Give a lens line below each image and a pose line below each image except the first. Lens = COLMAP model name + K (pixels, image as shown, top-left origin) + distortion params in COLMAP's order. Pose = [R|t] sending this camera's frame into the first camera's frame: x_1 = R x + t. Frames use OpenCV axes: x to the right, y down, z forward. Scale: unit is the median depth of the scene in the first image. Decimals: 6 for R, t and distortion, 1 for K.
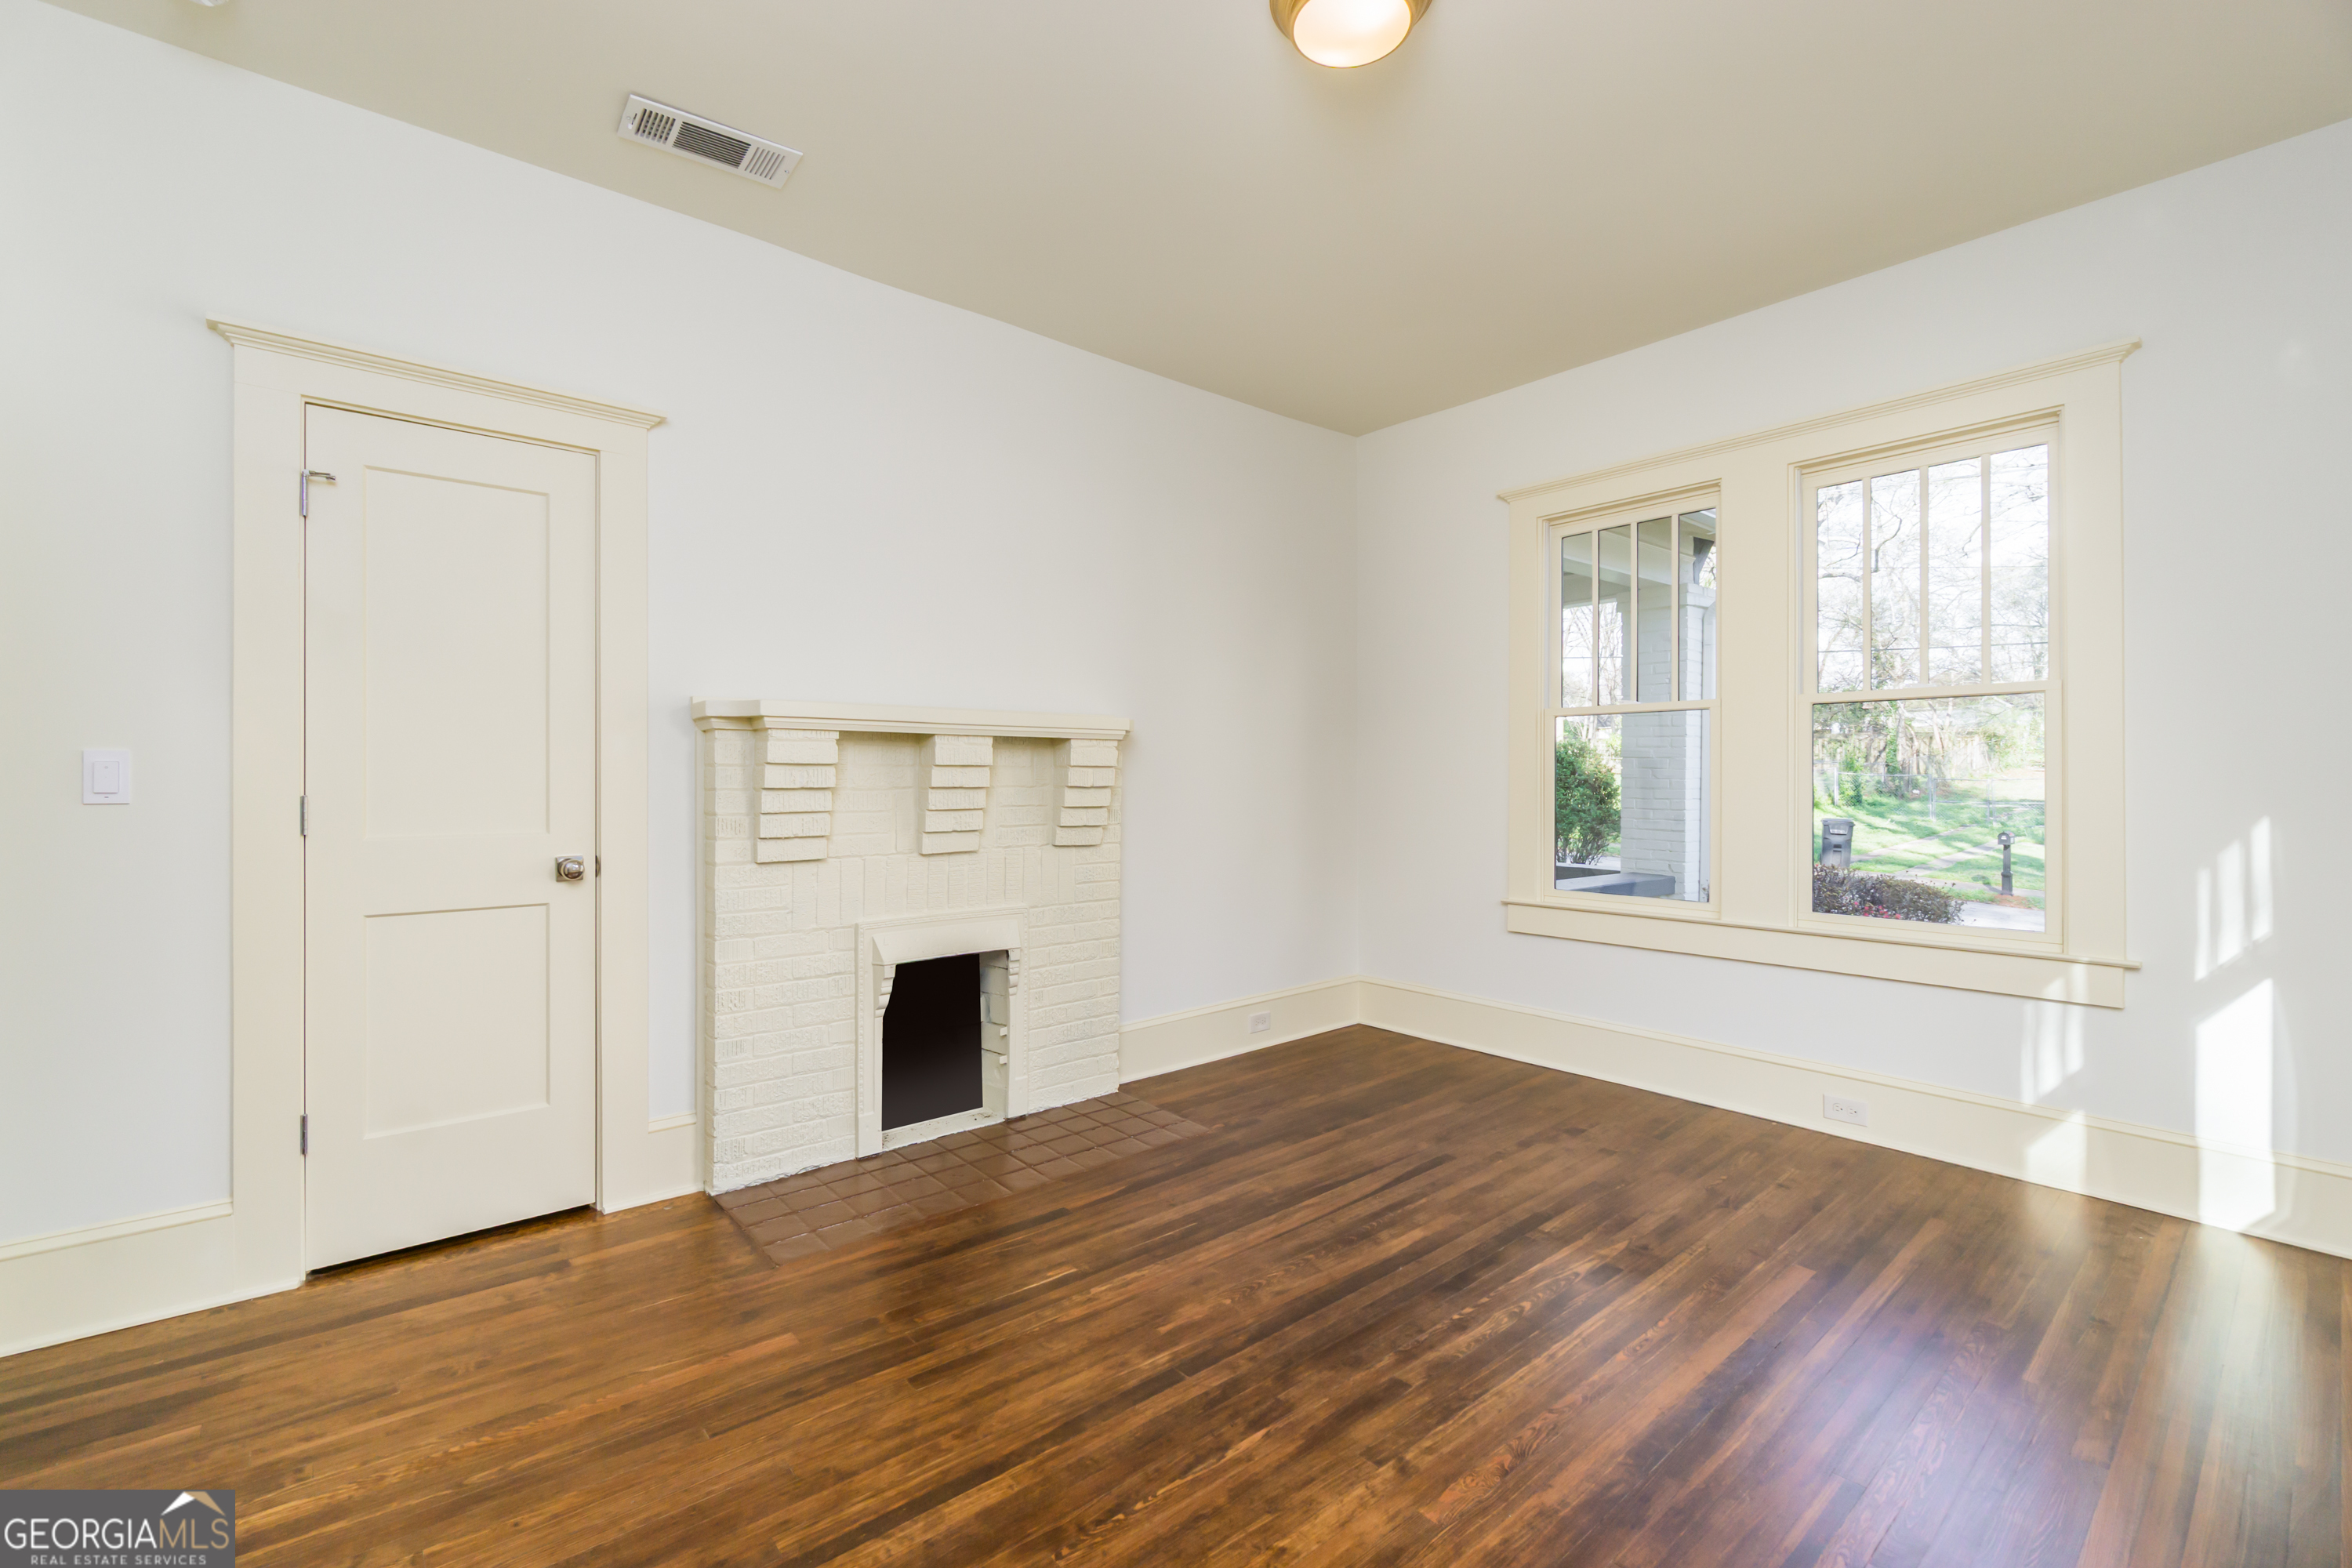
lens RADIAL K [[1014.4, 0, 1156.0], [0, 1014.4, 749.6], [0, 0, 1]] dist [-0.001962, -0.000256]
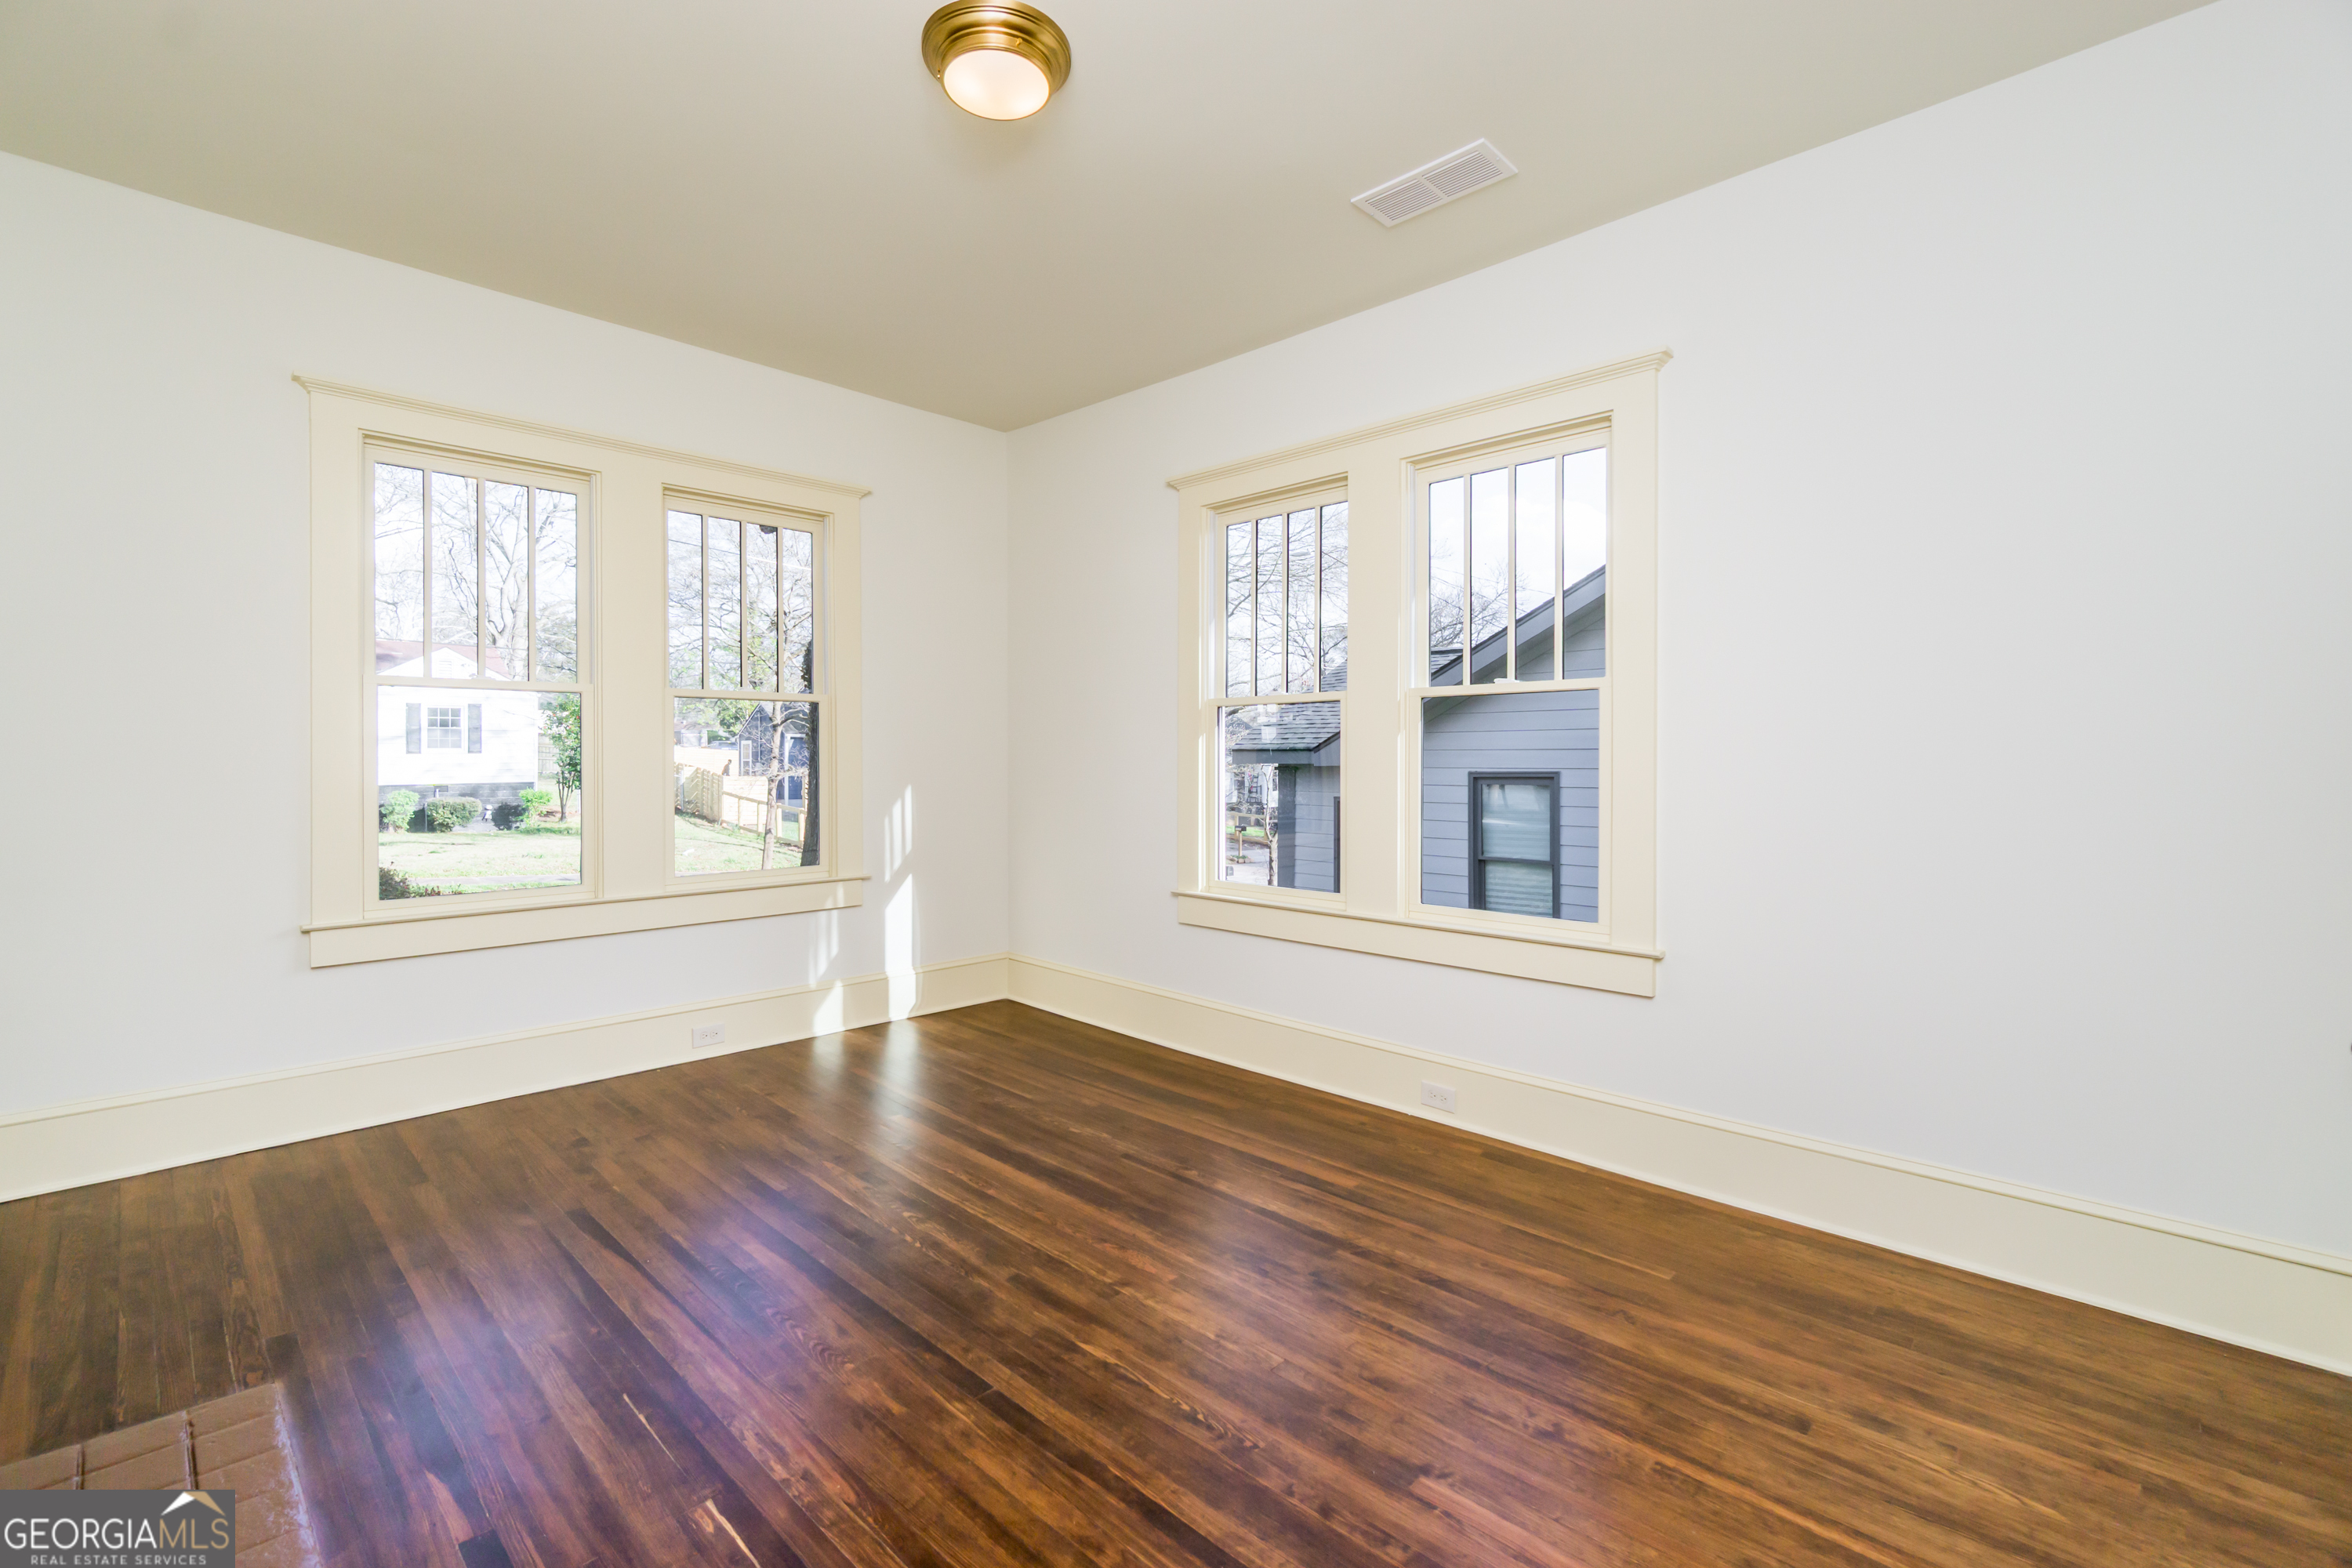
lens RADIAL K [[1014.4, 0, 1156.0], [0, 1014.4, 749.6], [0, 0, 1]] dist [-0.001962, -0.000256]
pose [[-0.093773, 0.010217, 0.995541, -0.771693], [-0.029906, 0.999467, -0.013074, 0.015259], [-0.995144, -0.030998, -0.093418, 0.775352]]
